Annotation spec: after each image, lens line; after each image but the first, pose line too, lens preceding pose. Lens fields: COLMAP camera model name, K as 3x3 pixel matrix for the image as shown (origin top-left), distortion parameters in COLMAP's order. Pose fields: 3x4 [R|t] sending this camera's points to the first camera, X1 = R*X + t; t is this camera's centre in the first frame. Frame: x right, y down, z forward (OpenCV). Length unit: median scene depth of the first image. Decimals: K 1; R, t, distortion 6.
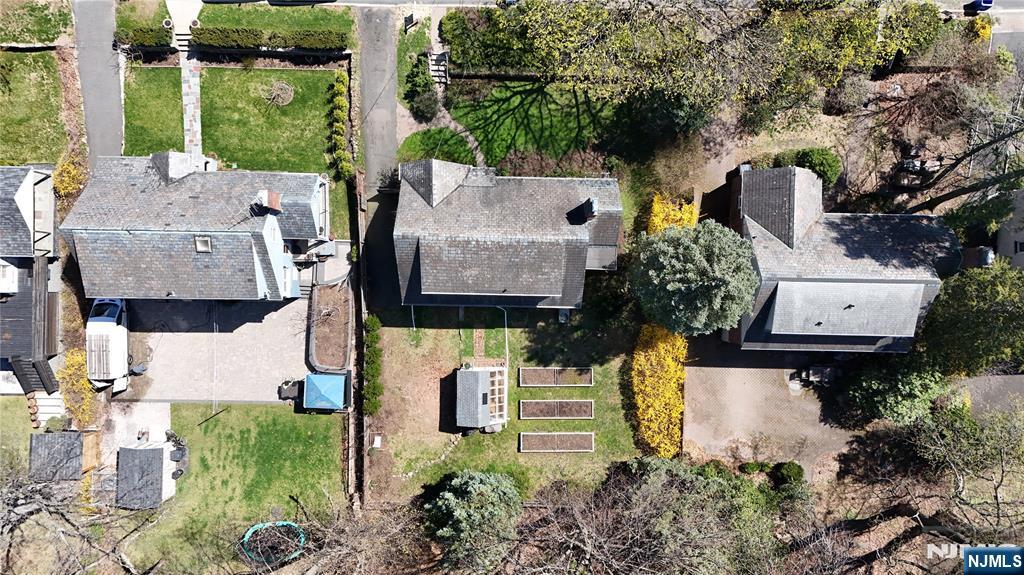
lens RADIAL K [[773.1, 0, 506.5], [0, 773.1, 283.4], [0, 0, 1]] dist [0.043400, -0.034814]
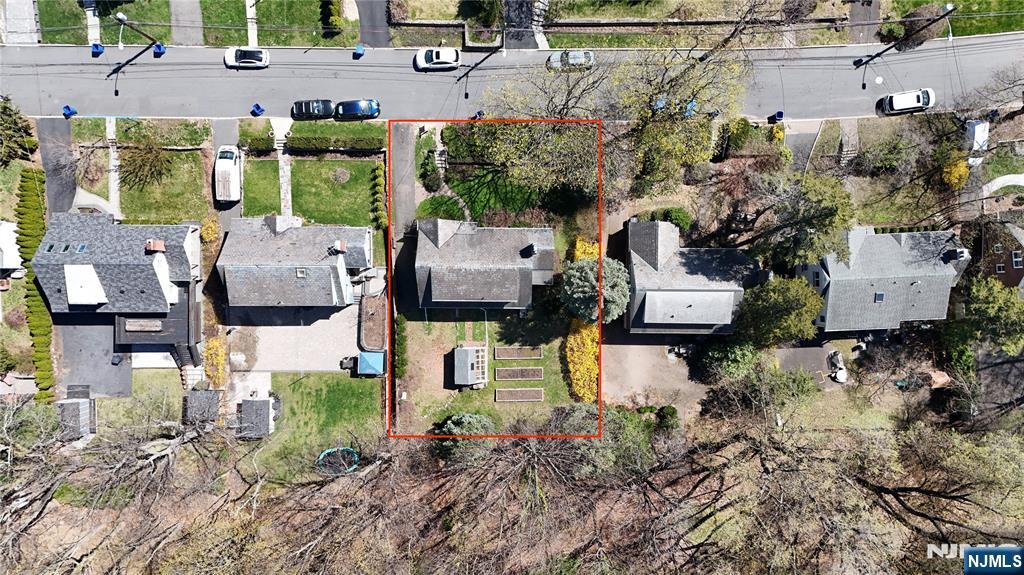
lens RADIAL K [[773.1, 0, 506.5], [0, 773.1, 283.4], [0, 0, 1]] dist [0.043400, -0.034814]
pose [[0.999935, -0.011323, -0.000909, 0.045134], [0.011324, 0.999935, 0.001143, -0.021706], [0.000896, -0.001153, 0.999999, -0.581197]]
